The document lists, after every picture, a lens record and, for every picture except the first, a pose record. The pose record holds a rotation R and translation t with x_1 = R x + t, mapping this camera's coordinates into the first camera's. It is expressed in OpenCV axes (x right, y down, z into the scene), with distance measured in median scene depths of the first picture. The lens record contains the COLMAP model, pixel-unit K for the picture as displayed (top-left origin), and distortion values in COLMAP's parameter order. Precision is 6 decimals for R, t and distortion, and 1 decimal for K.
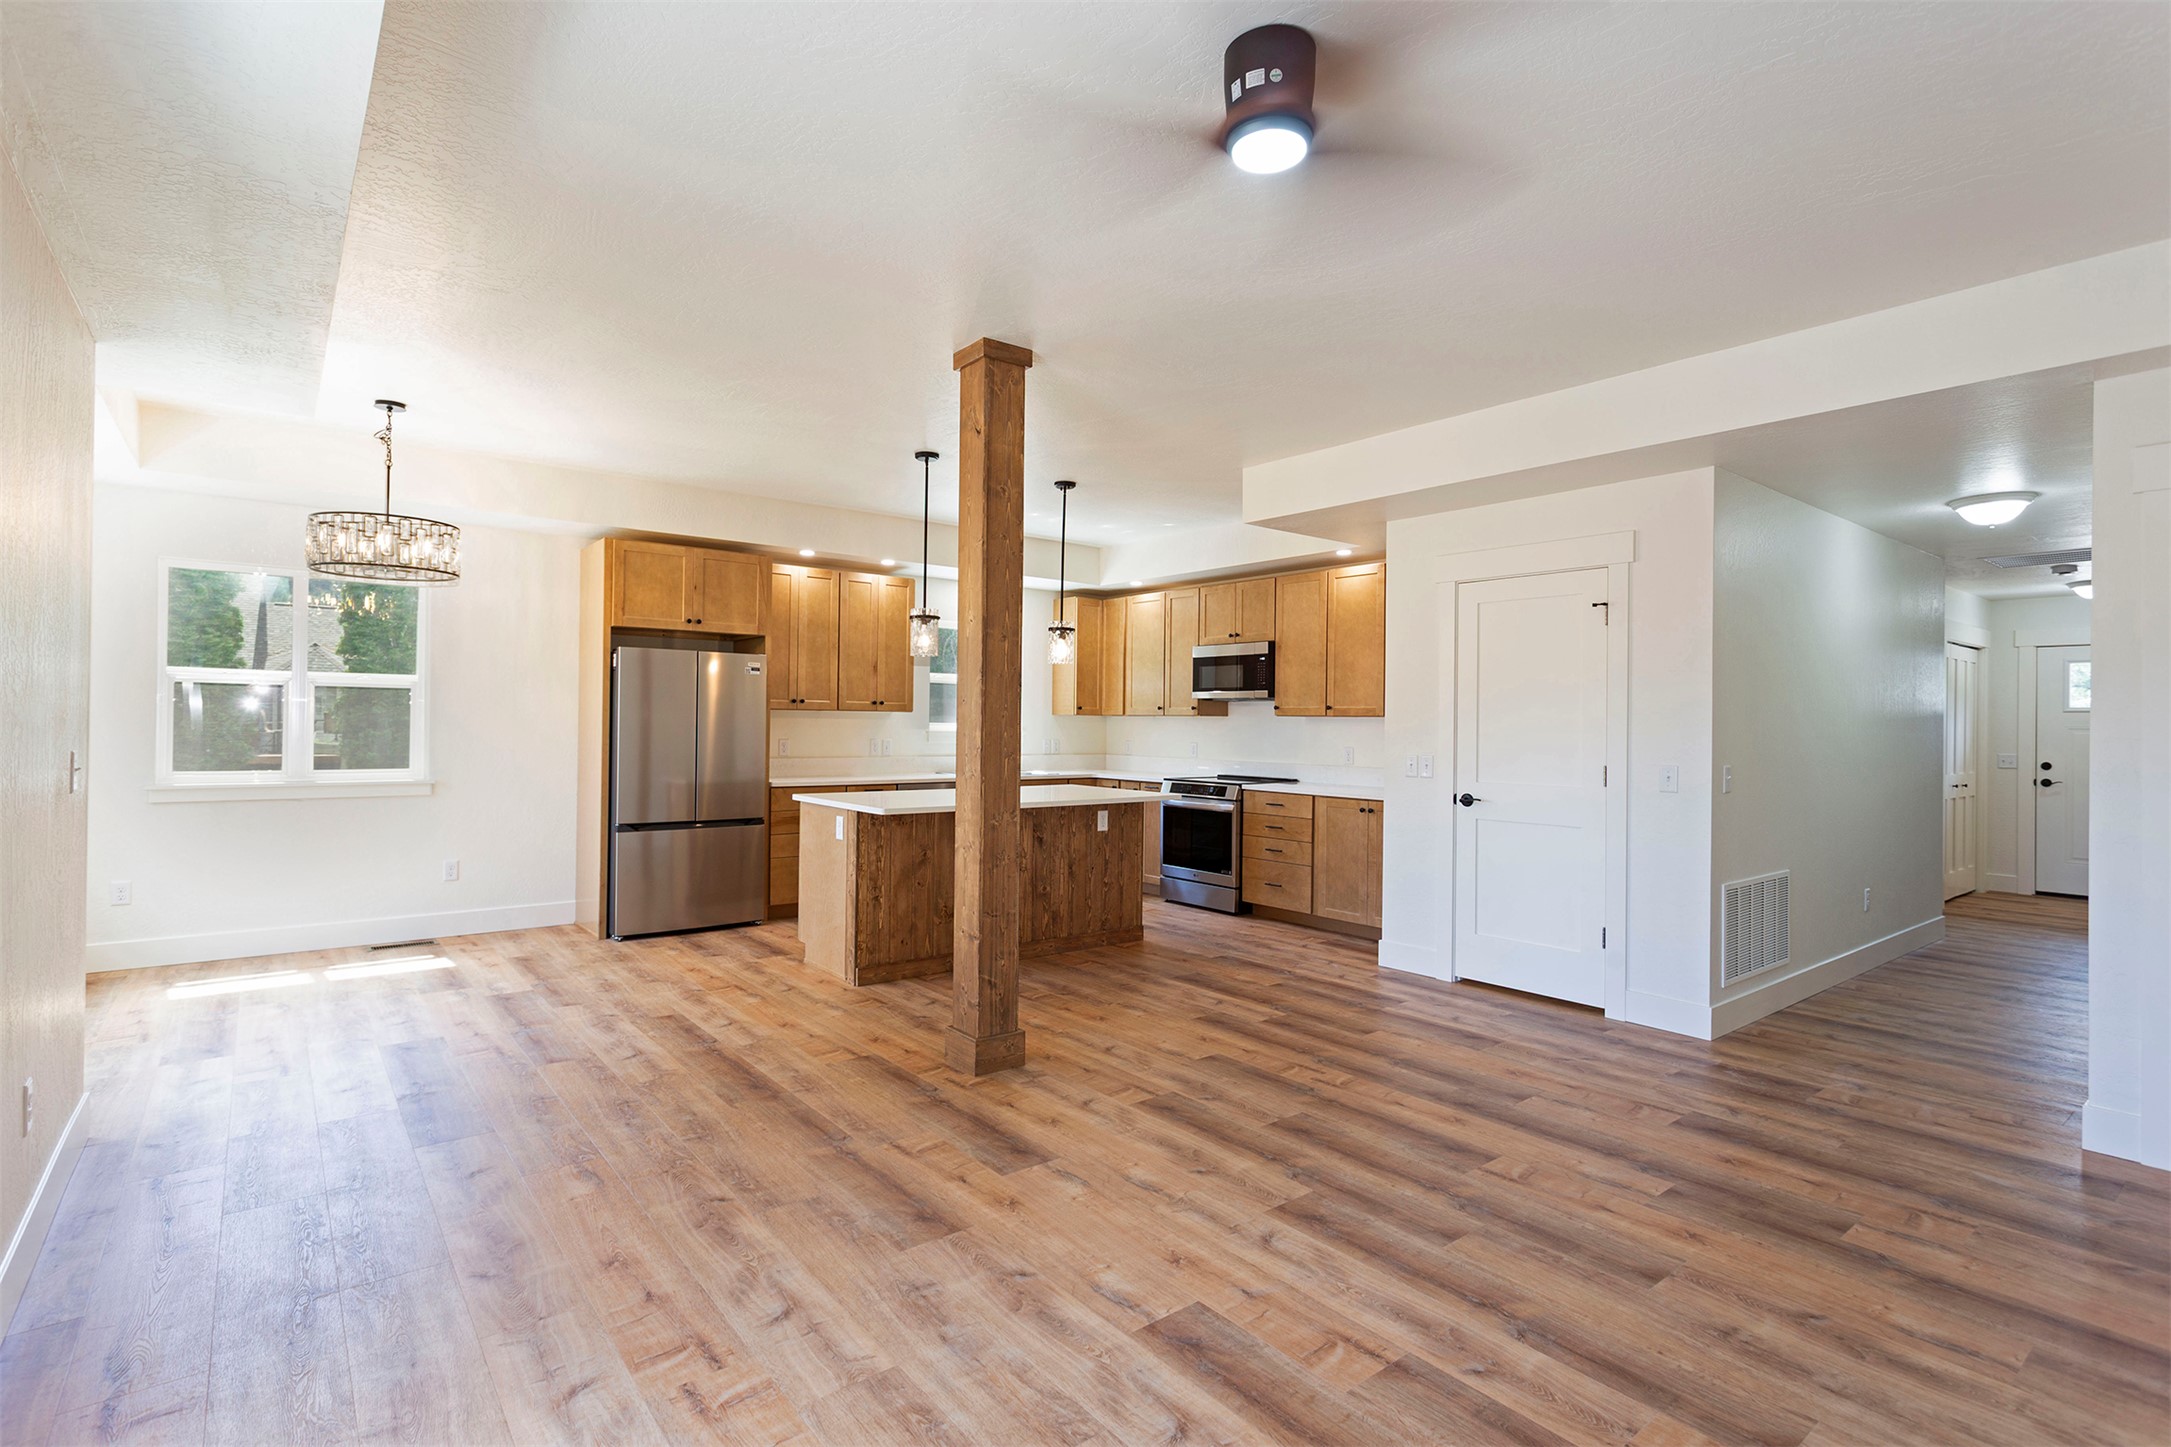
lens RADIAL K [[1103.3, 0, 1047.9], [0, 1103.3, 651.0], [0, 0, 1]] dist [-0.000076, -0.000156]
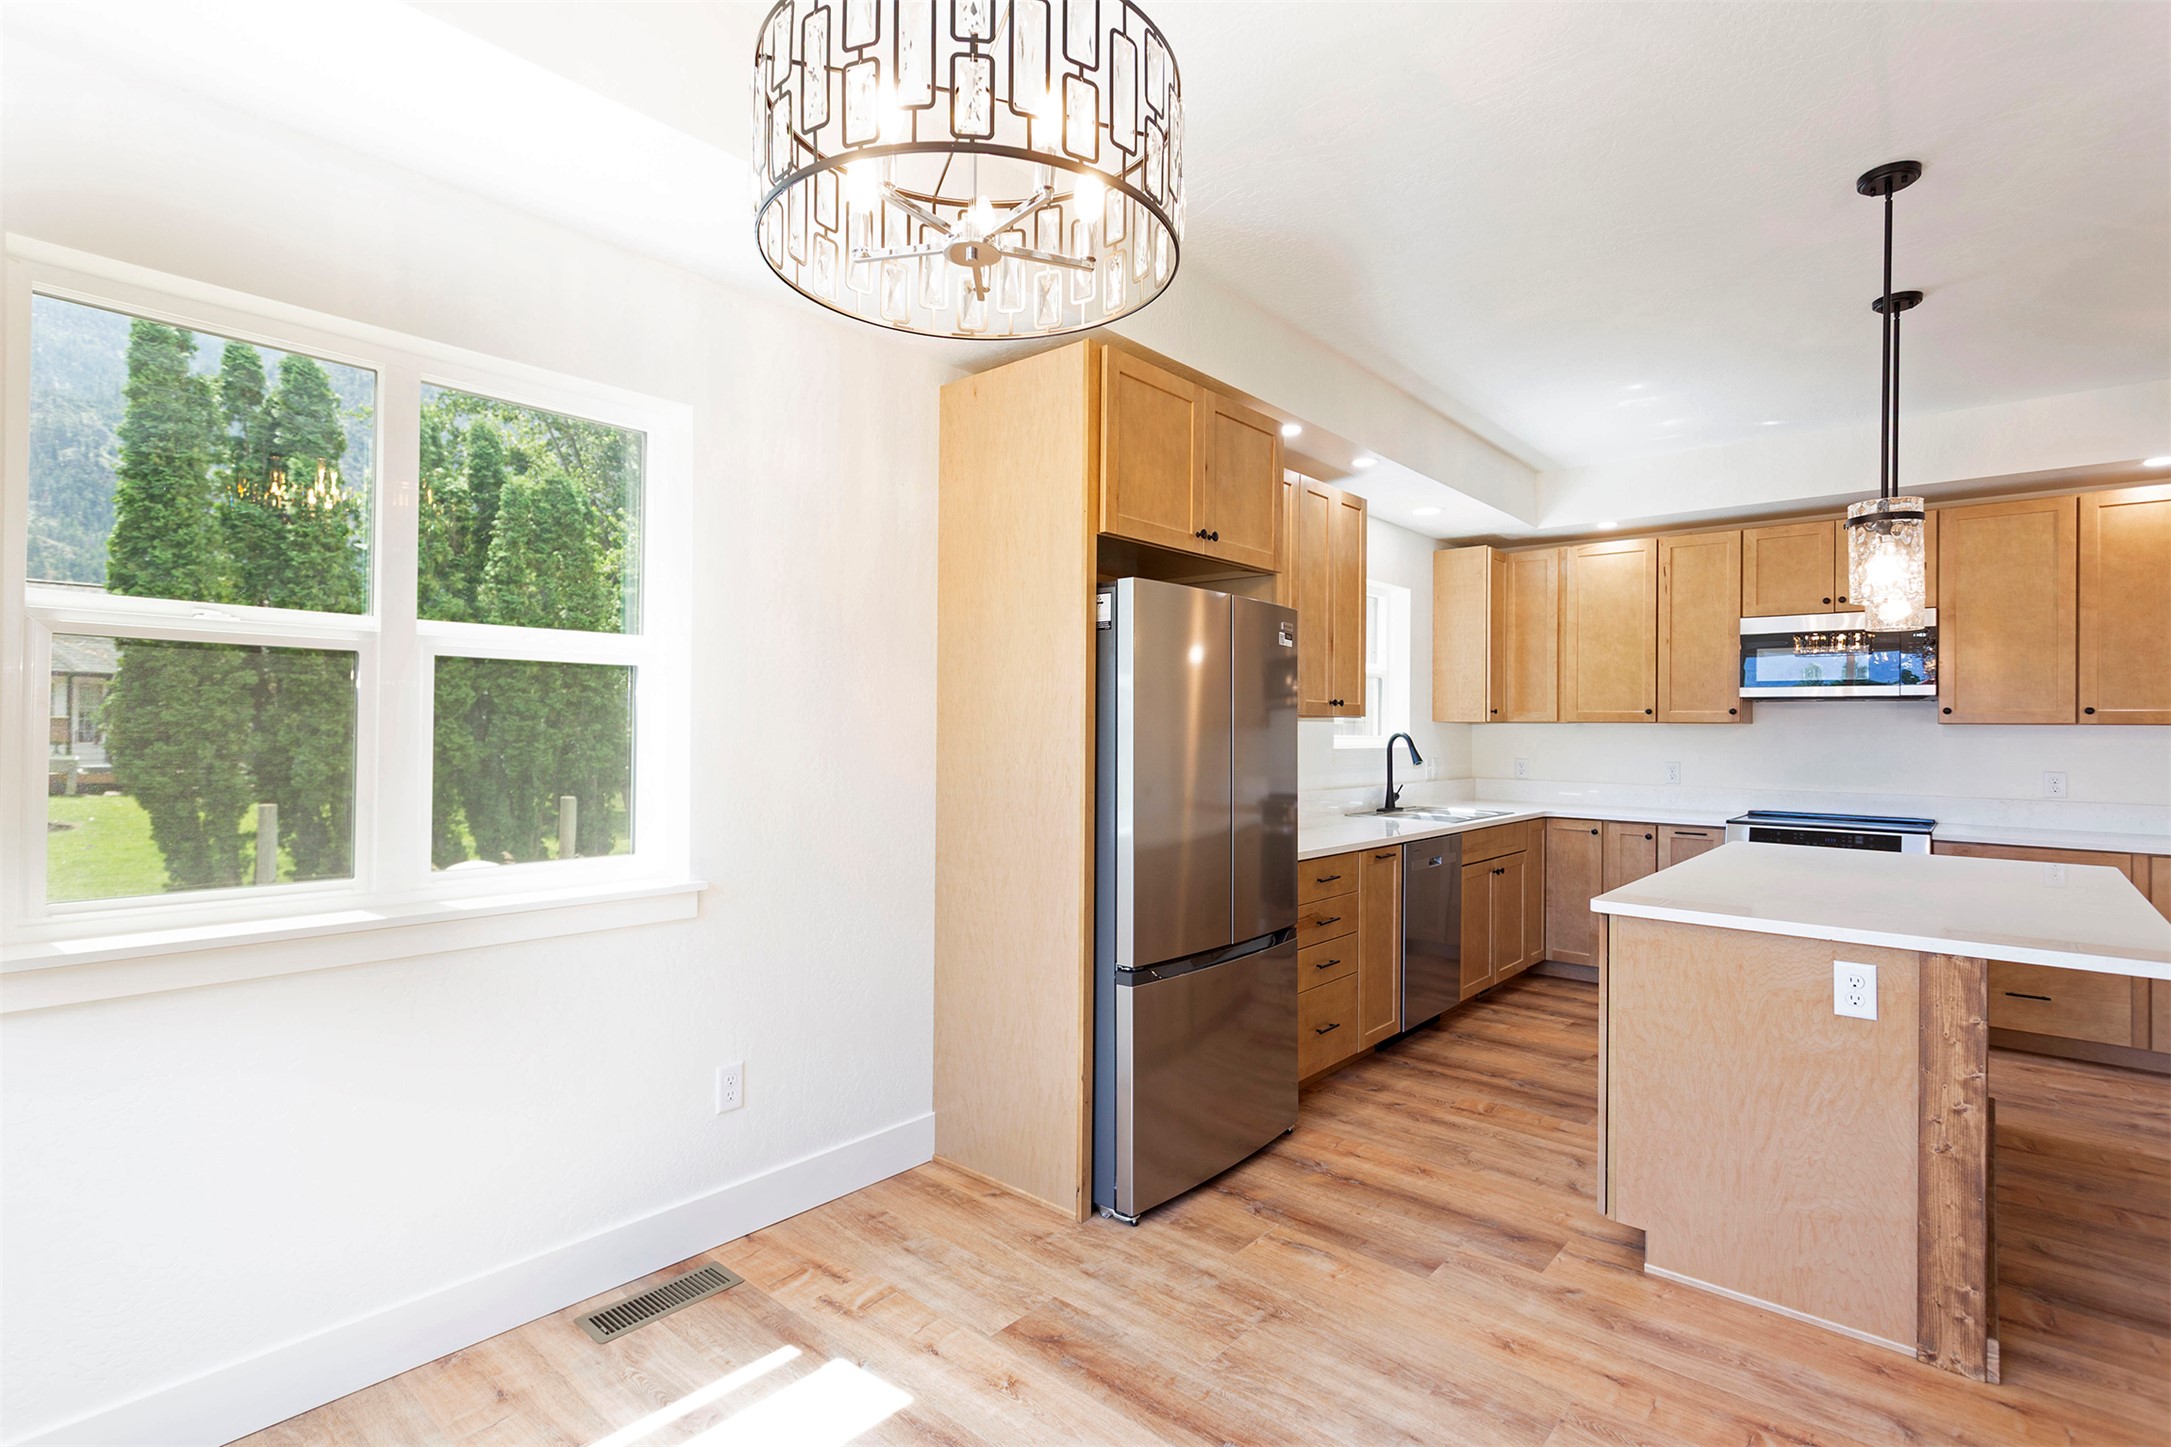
lens RADIAL K [[1049.9, 0, 1026.2], [0, 1049.9, 723.4], [0, 0, 1]] dist [0.005203, 0.001184]
pose [[0.978600, -0.002537, 0.205755, -0.534737], [-0.010699, 0.997944, 0.063191, 0.030596], [-0.205492, -0.064040, 0.976561, 0.614452]]
